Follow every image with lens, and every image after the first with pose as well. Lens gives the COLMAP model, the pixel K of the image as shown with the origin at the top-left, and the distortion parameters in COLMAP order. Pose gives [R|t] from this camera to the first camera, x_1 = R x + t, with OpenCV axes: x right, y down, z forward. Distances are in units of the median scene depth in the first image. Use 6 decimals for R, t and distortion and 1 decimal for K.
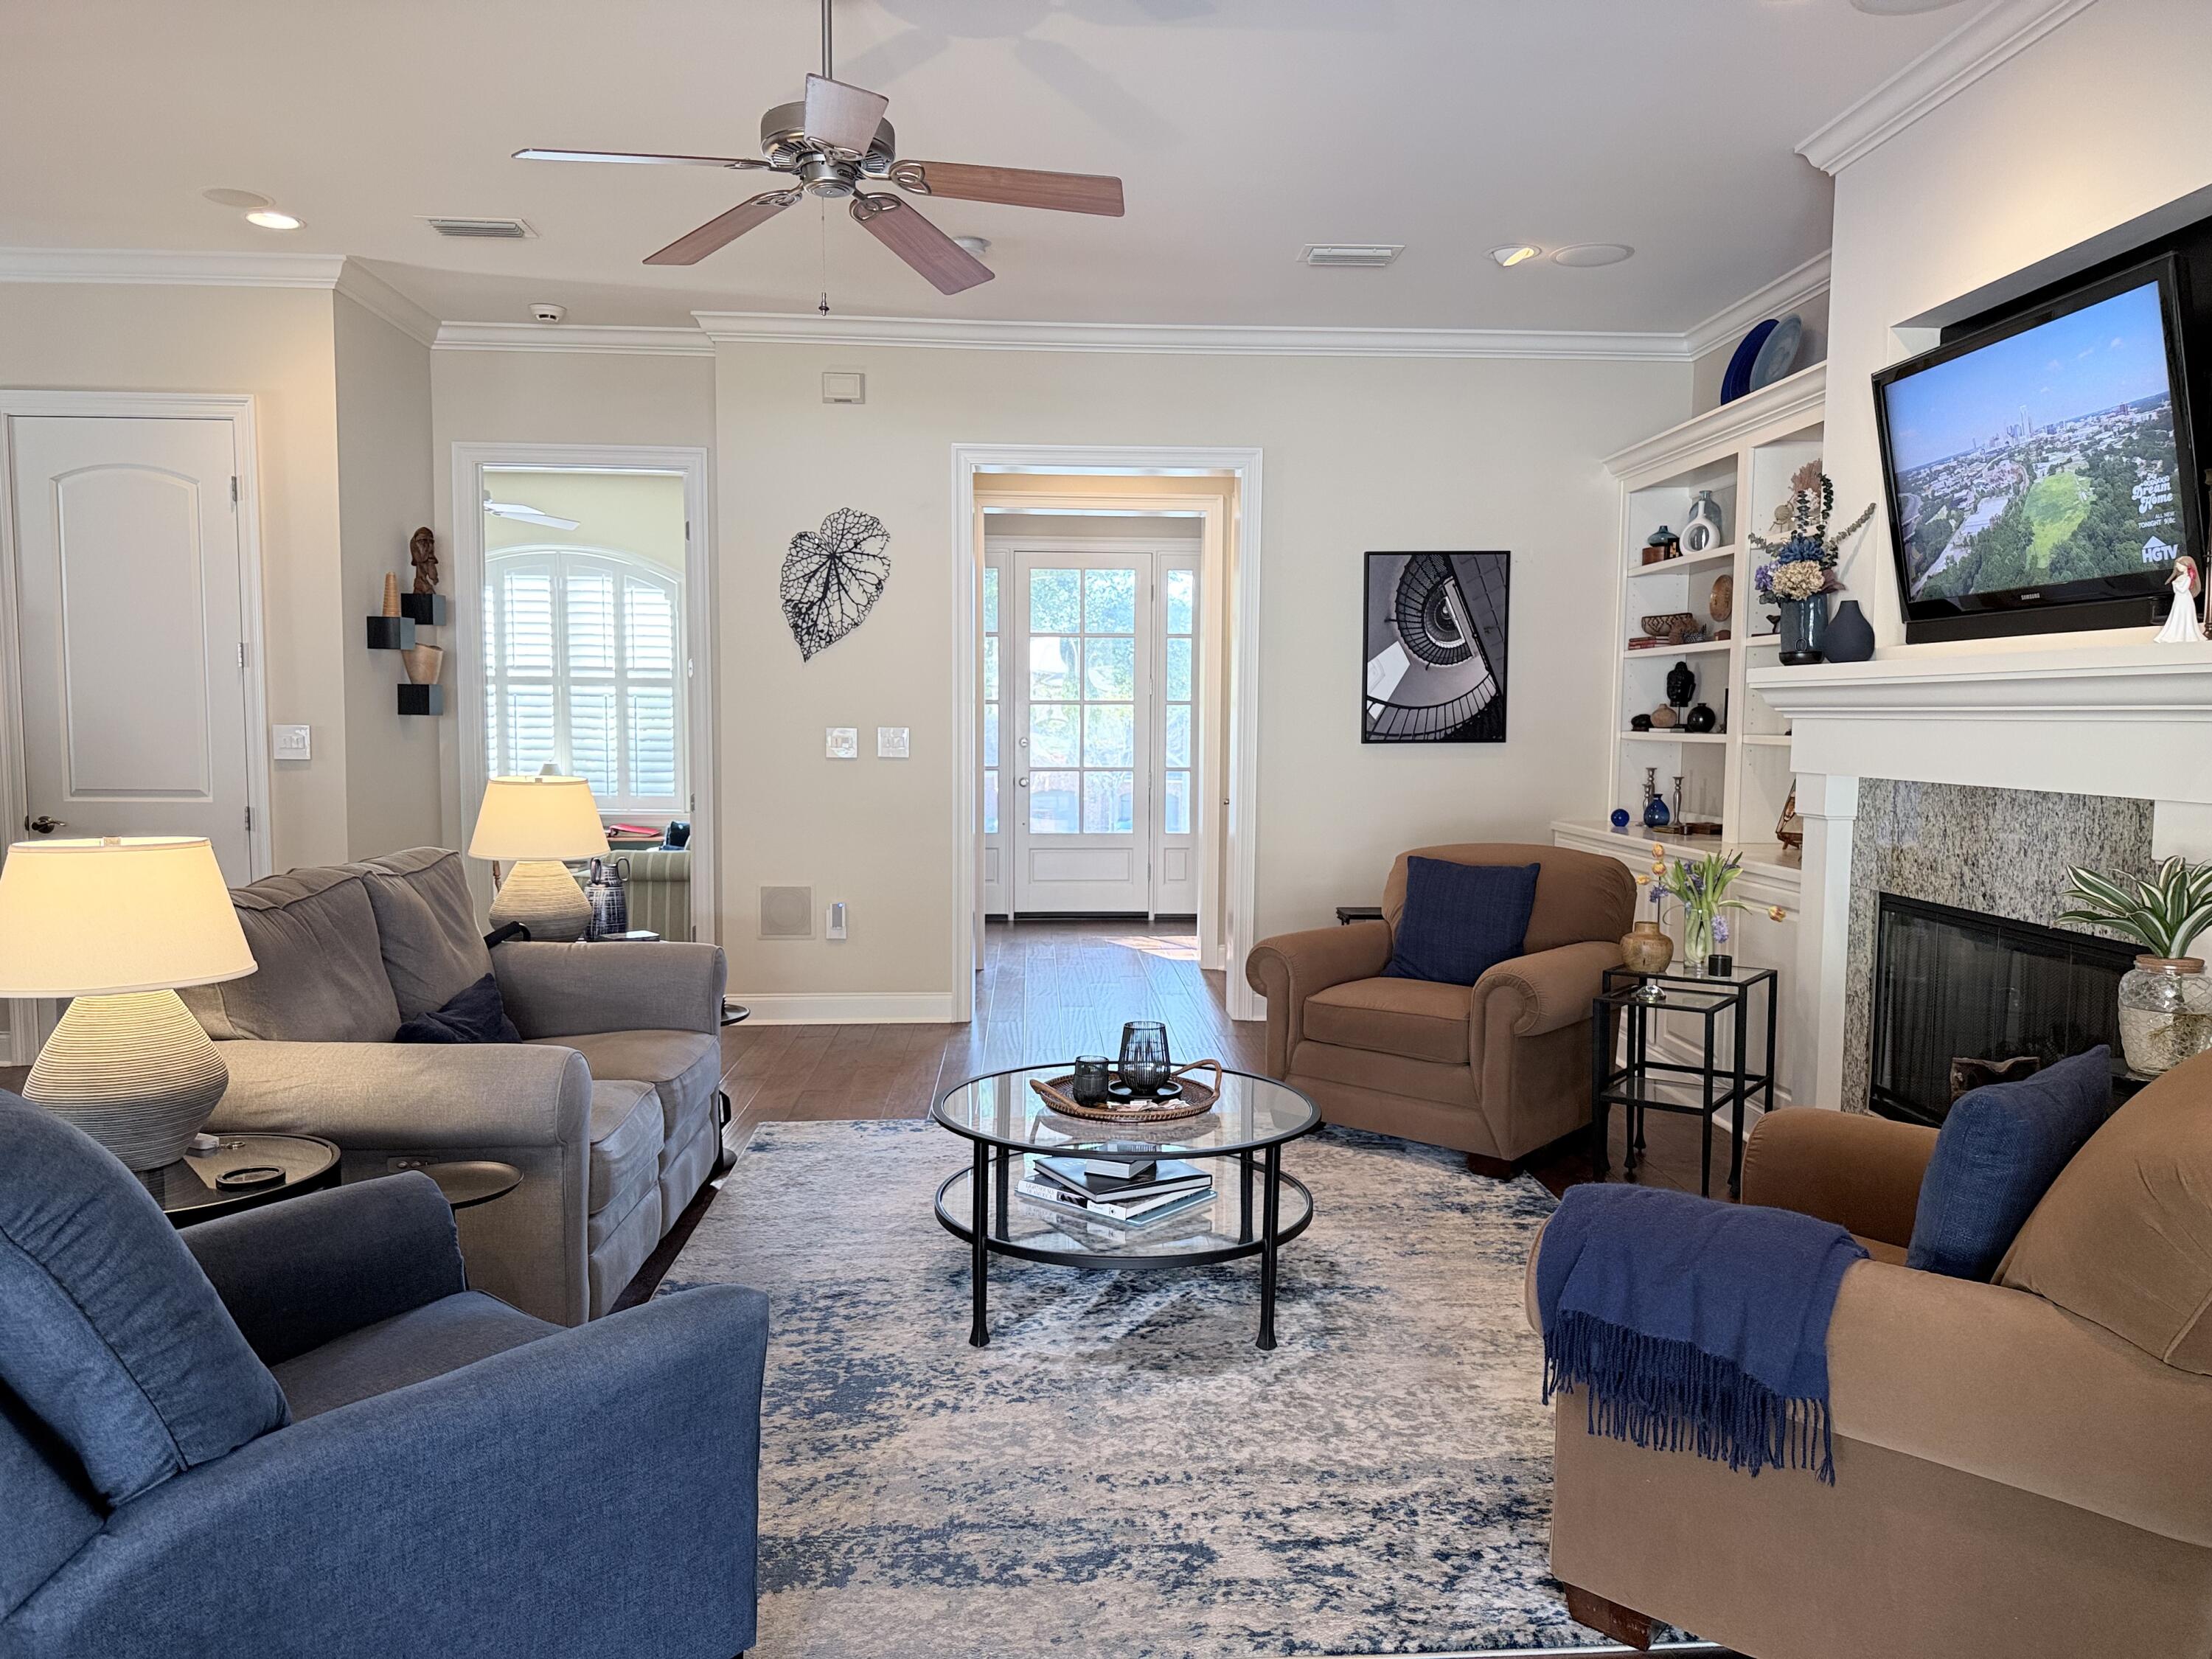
lens RADIAL K [[1519.8, 0, 1106.0], [0, 1519.8, 829.5], [0, 0, 1]] dist [0.047180, -0.061648]
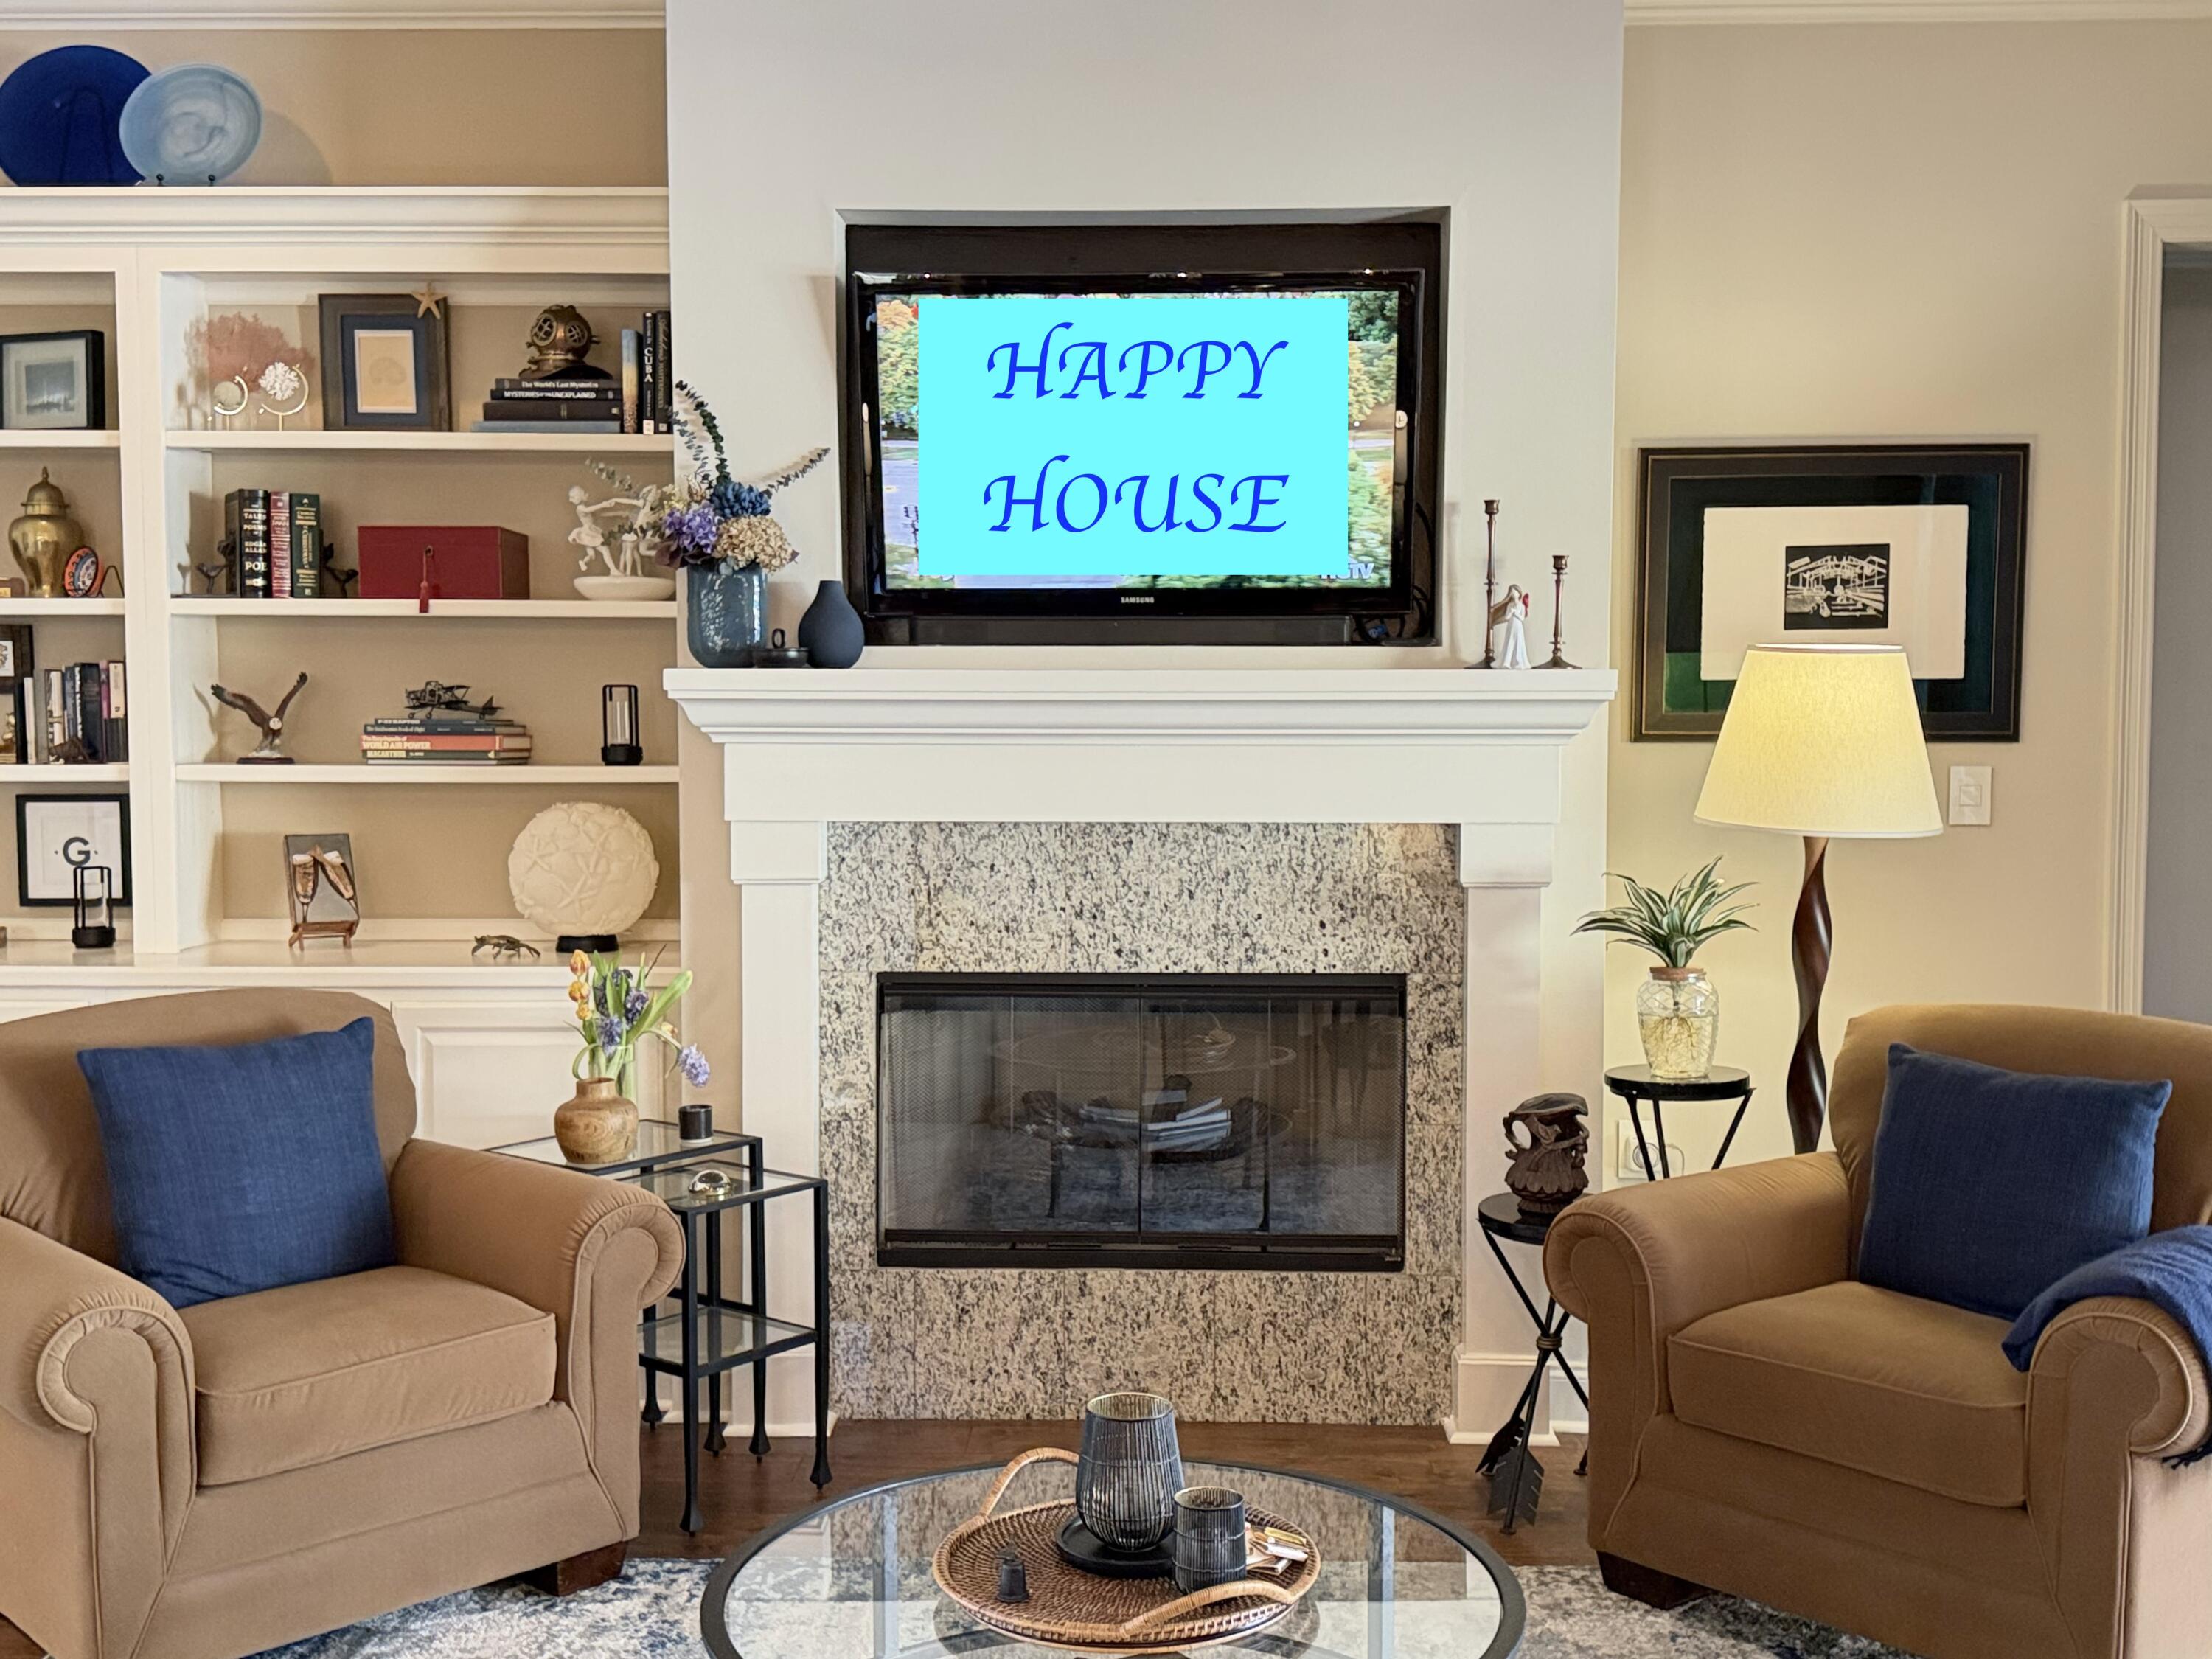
lens RADIAL K [[2274.0, 0, 1106.0], [0, 2274.0, 829.5], [0, 0, 1]] dist [-0.002301, -0.012087]
pose [[0.072327, -0.073532, 0.994667, -0.643183], [0.073473, 0.994962, 0.068211, -0.105839], [-0.994671, 0.068147, 0.077365, 0.878734]]
